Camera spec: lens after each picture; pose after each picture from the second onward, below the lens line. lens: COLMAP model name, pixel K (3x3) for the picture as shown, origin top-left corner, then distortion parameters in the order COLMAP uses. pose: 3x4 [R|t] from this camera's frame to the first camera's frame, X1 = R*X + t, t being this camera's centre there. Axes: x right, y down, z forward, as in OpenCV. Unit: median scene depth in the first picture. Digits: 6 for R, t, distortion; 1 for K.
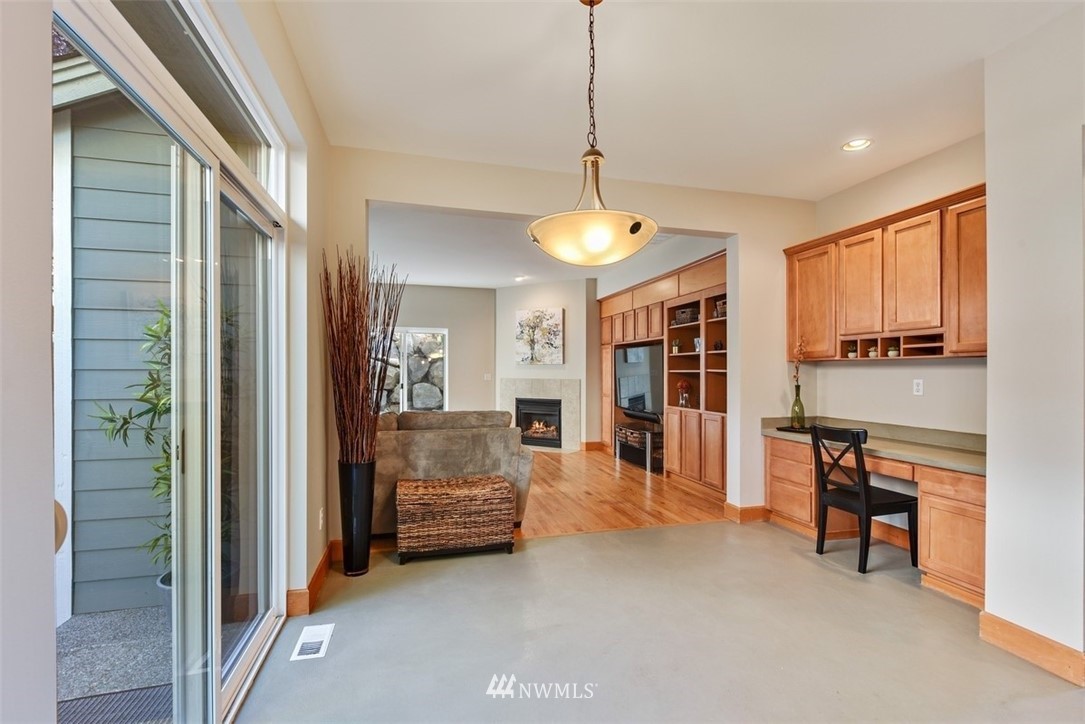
lens RADIAL K [[489.5, 0, 545.8], [0, 489.5, 369.5], [0, 0, 1]] dist [-0.002569, -0.000463]
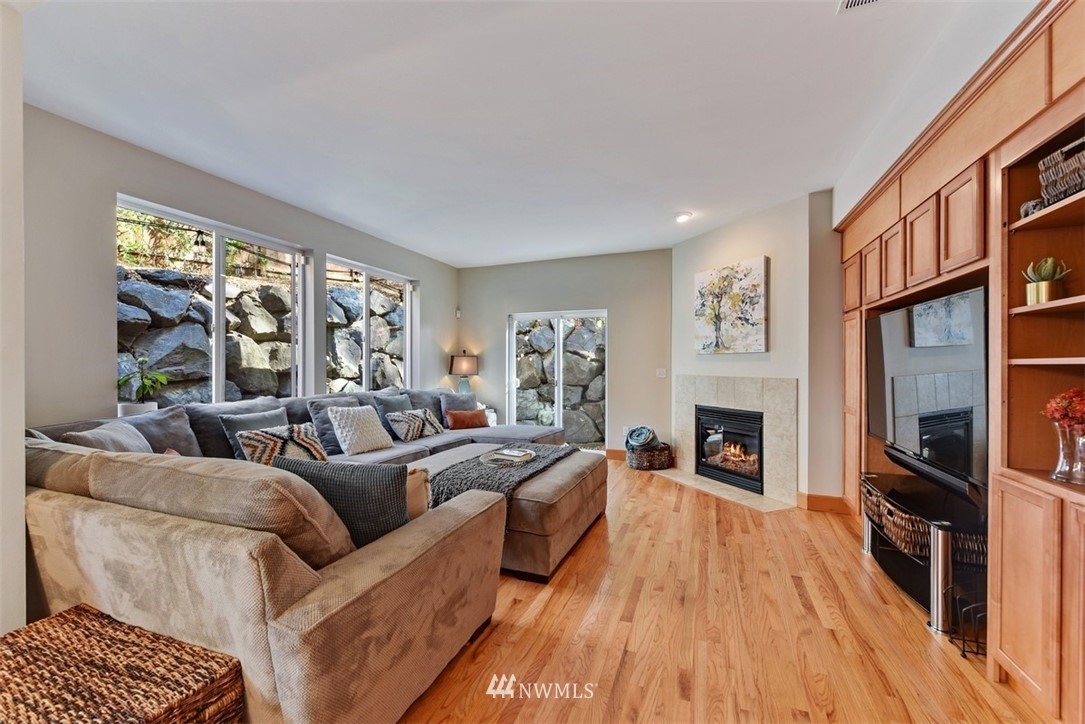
lens RADIAL K [[442.0, 0, 520.5], [0, 442.0, 368.9], [0, 0, 1]] dist [-0.003872, -0.000341]
pose [[0.797543, -0.001701, -0.603260, 0.120504], [0.008780, 0.999923, 0.008787, 0.002049], [0.603199, -0.012305, 0.797496, 0.408548]]
